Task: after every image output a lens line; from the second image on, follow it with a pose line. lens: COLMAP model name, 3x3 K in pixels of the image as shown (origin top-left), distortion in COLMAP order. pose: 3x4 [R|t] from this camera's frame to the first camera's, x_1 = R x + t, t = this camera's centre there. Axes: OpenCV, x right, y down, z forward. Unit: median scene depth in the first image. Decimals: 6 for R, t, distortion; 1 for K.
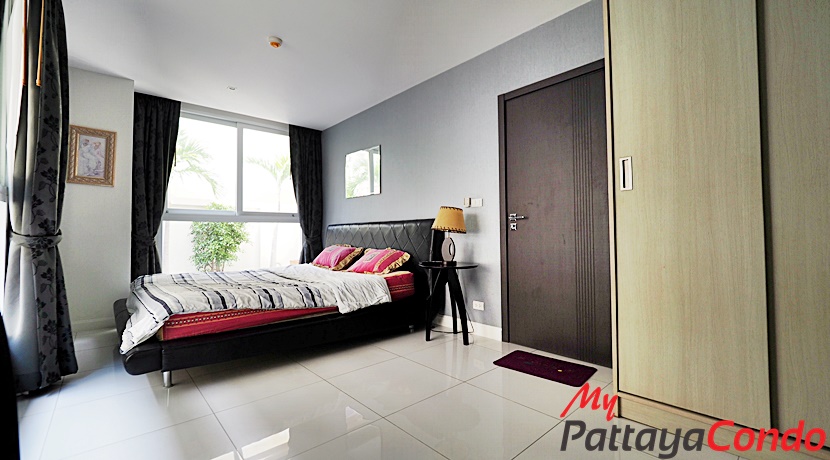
lens RADIAL K [[350.0, 0, 419.7], [0, 350.0, 226.5], [0, 0, 1]] dist [-0.001218, -0.003516]
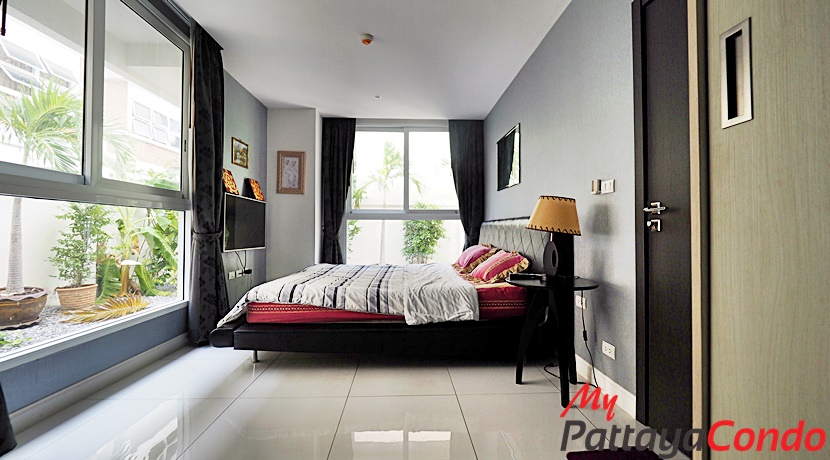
lens RADIAL K [[350.0, 0, 417.0], [0, 350.0, 226.4], [0, 0, 1]] dist [-0.001218, -0.003516]
pose [[0.766937, 0.001041, -0.641722, 0.313601], [0.008724, 0.999889, 0.012048, -0.007166], [0.641663, -0.014839, 0.766843, 0.303223]]
